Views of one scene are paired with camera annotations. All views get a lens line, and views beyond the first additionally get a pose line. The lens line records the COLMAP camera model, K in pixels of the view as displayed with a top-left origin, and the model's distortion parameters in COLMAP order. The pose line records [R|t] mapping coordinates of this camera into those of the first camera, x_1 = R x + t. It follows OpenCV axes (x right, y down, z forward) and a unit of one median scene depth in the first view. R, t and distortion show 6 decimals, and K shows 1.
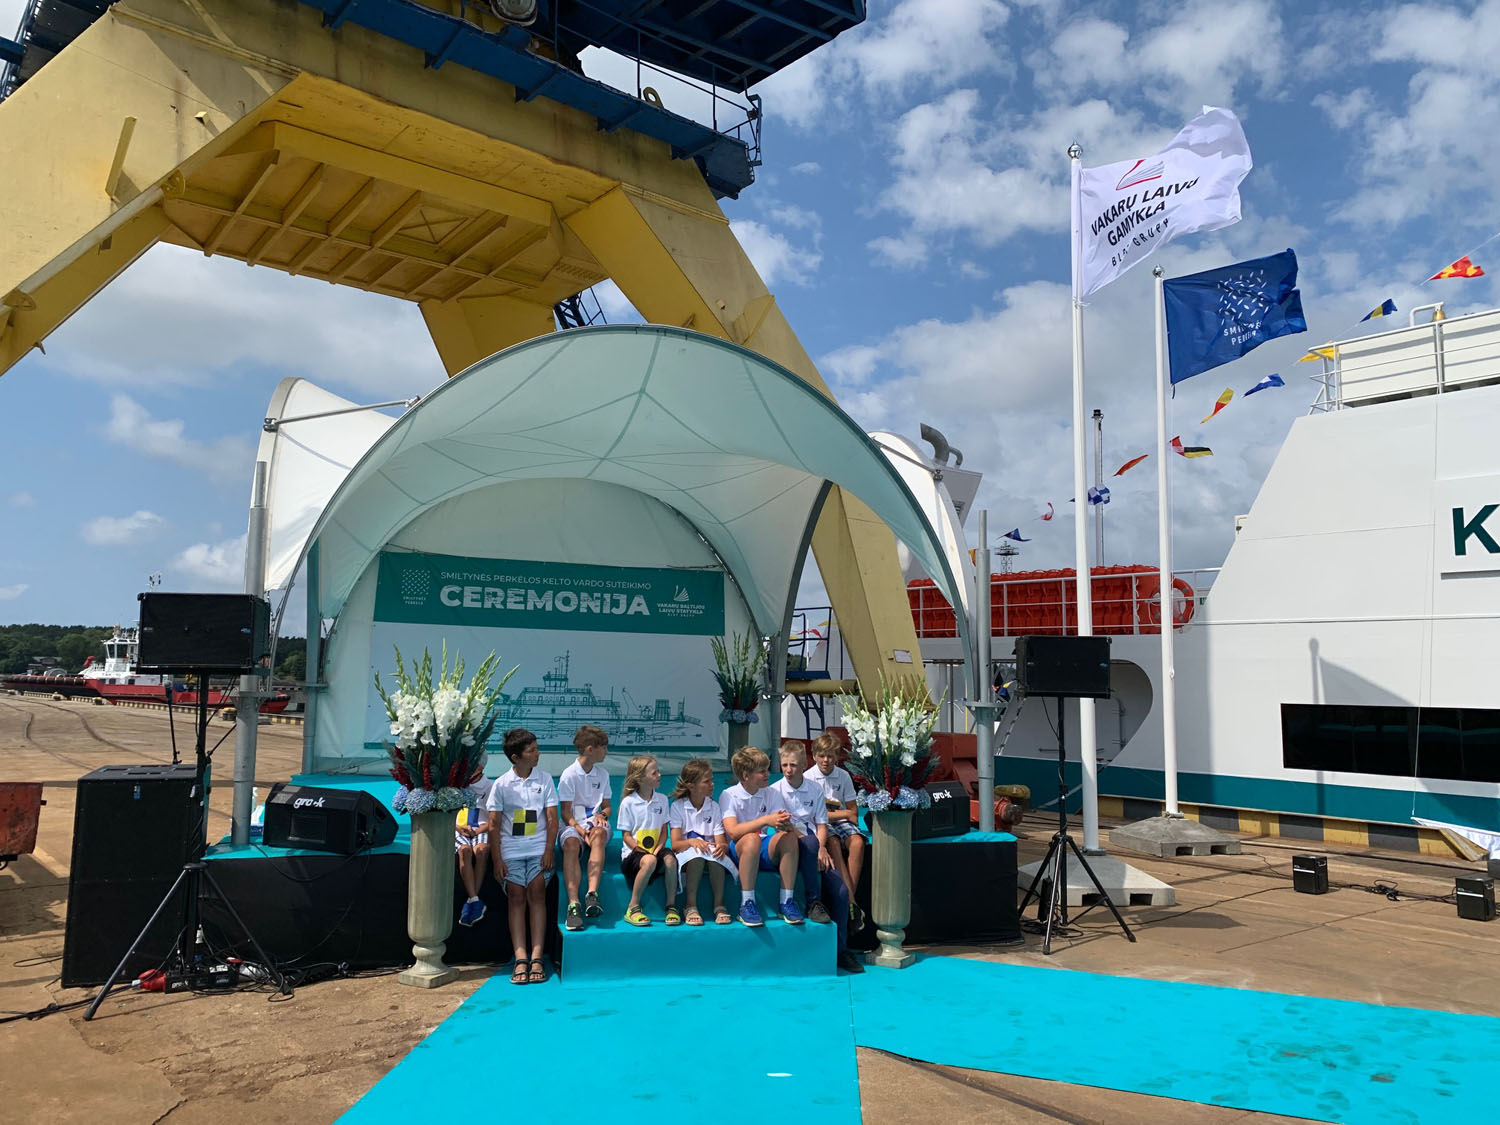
lens RADIAL K [[1150.4, 0, 757.4], [0, 1150.4, 538.5], [0, 0, 1]] dist [0.110116, -0.174793]
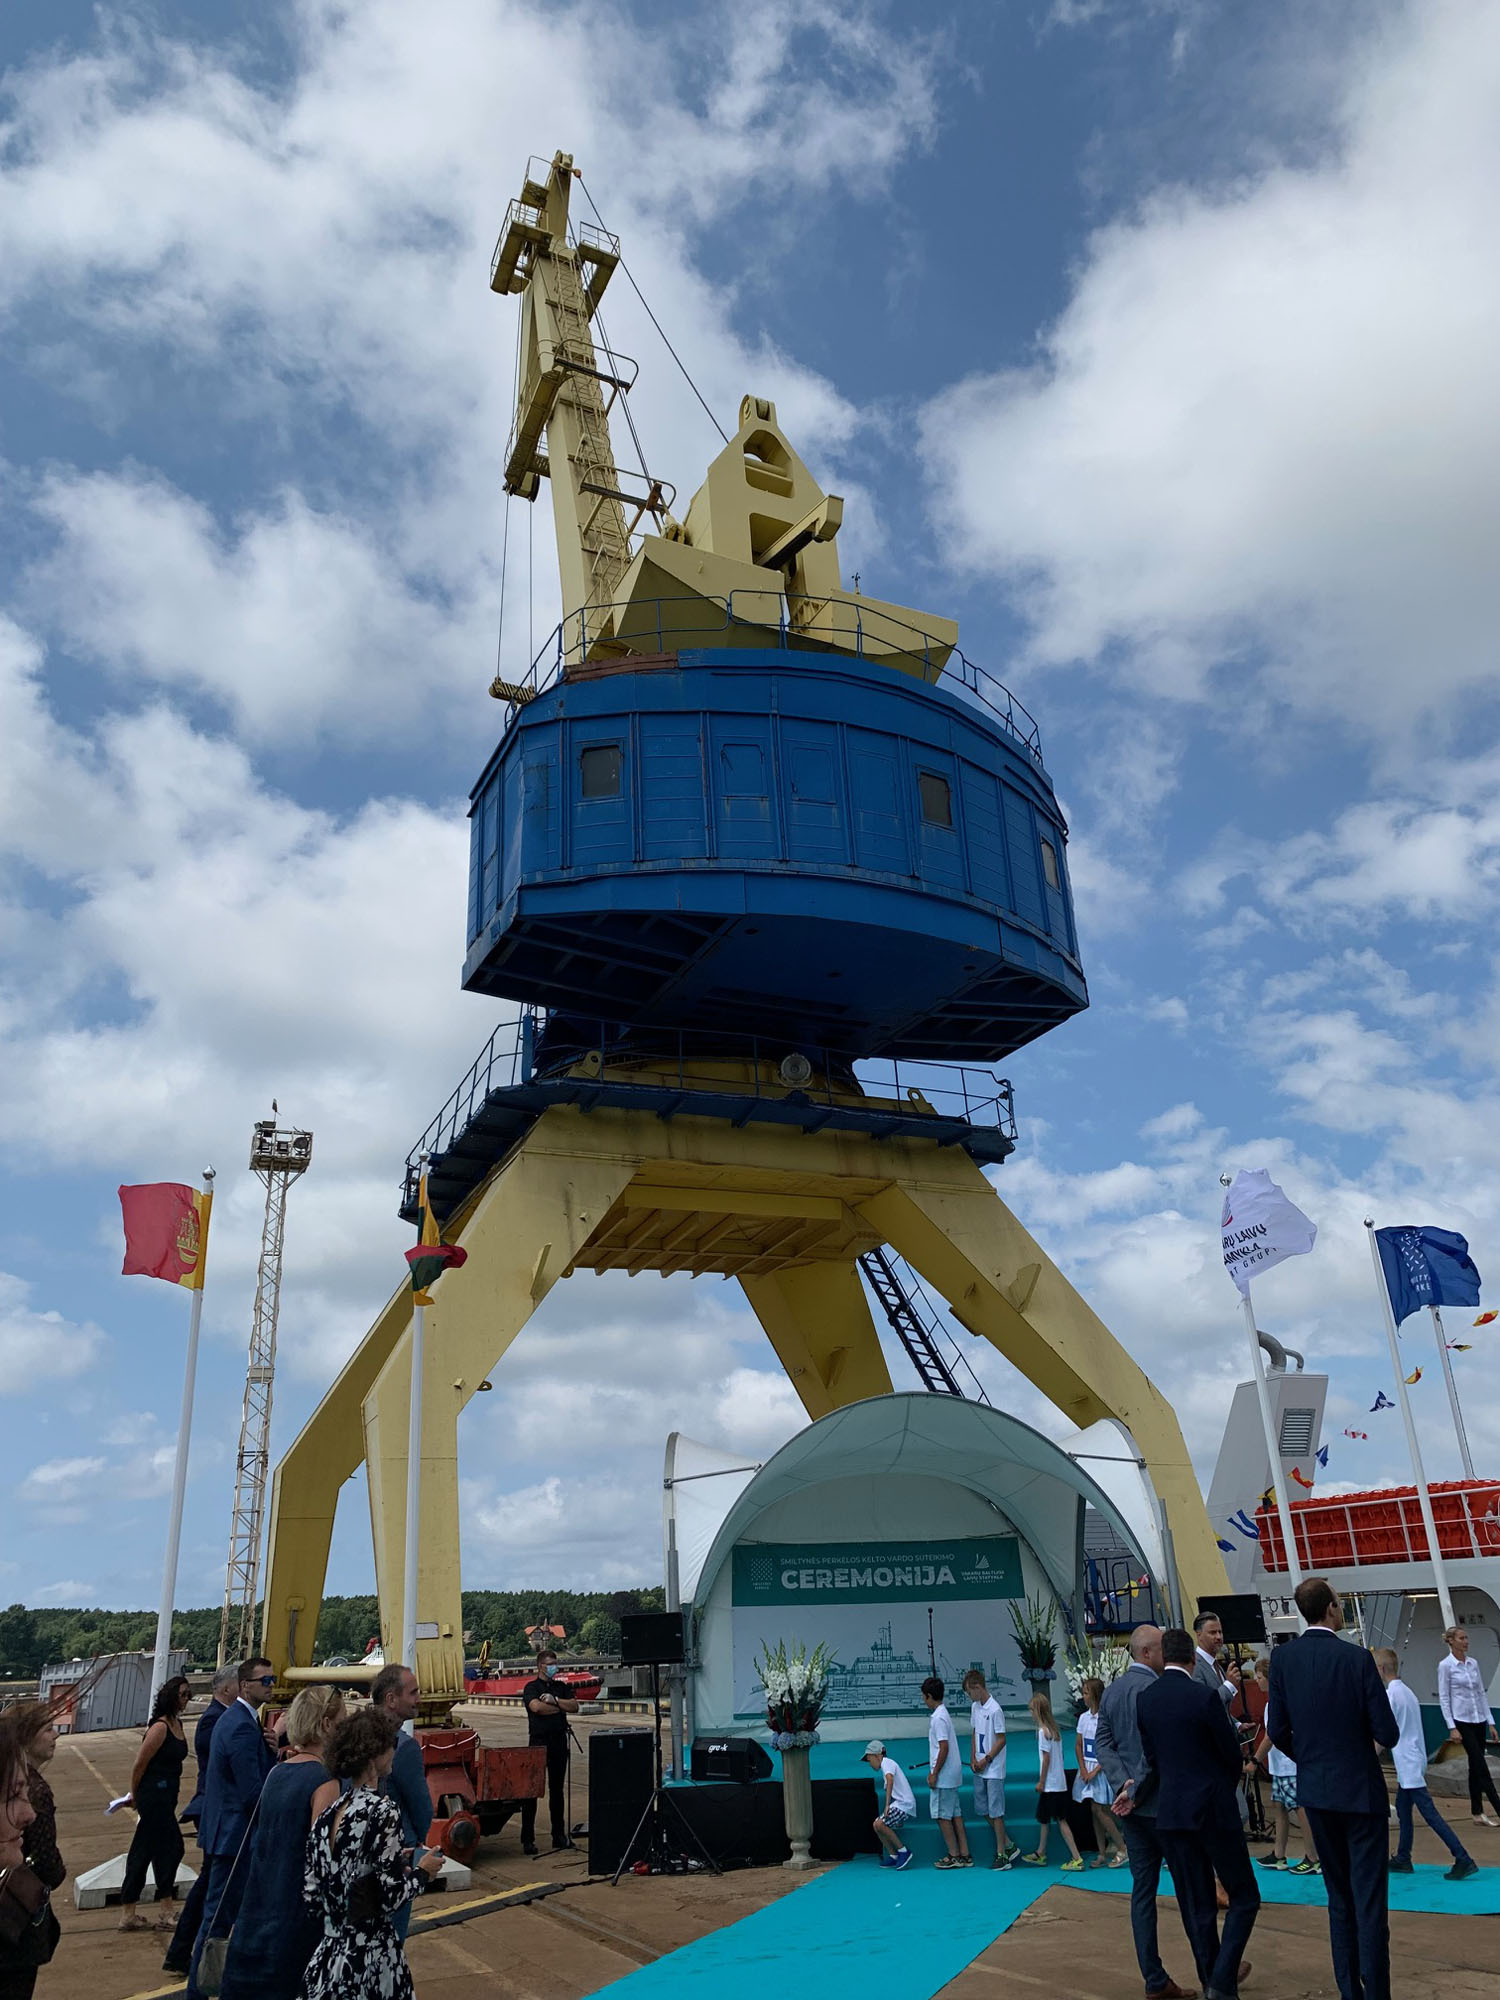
lens RADIAL K [[1507.8, 0, 774.1], [0, 1507.8, 962.5], [0, 0, 1]] dist [0.051731, -0.094351]
pose [[0.962174, -0.161150, -0.219664, 0.167725], [0.090916, 0.950004, -0.298709, -0.088149], [0.256818, 0.267439, 0.928720, -0.633392]]
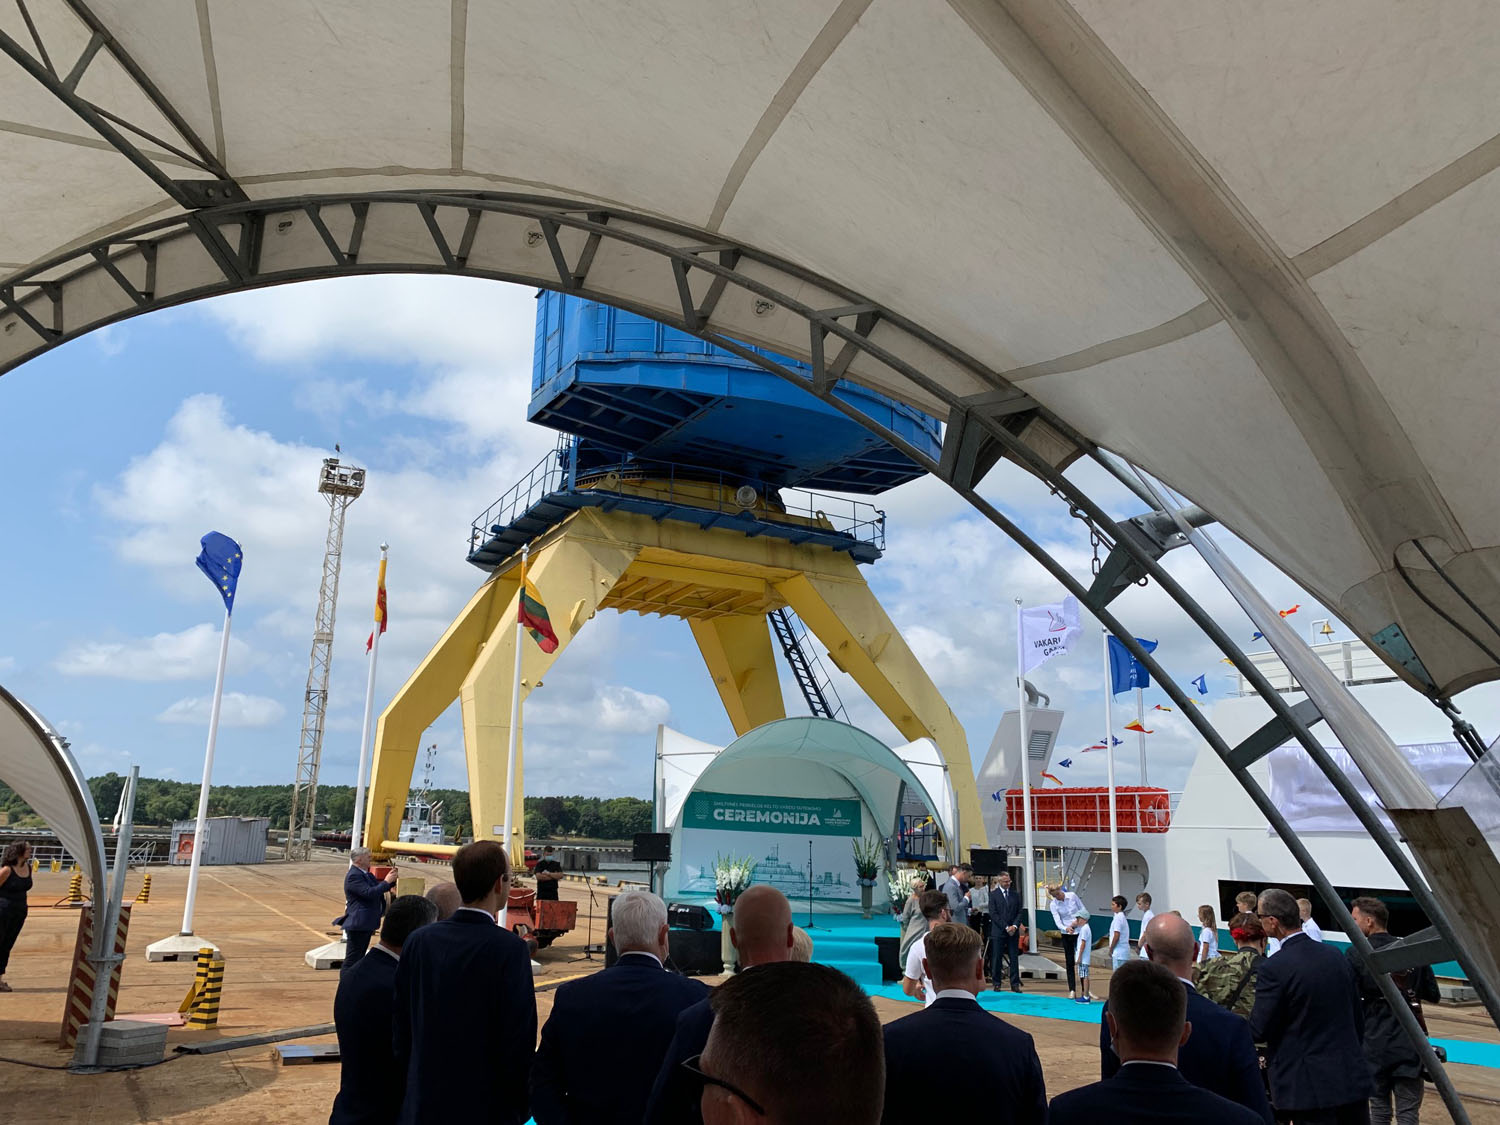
lens RADIAL K [[1119.5, 0, 726.7], [0, 1119.5, 527.4], [0, 0, 1]] dist [0.012819, -0.000358]
pose [[0.977991, -0.043083, -0.204150, 0.152532], [0.011258, 0.987920, -0.154554, -0.133626], [0.208343, 0.148854, 0.966662, -0.877511]]
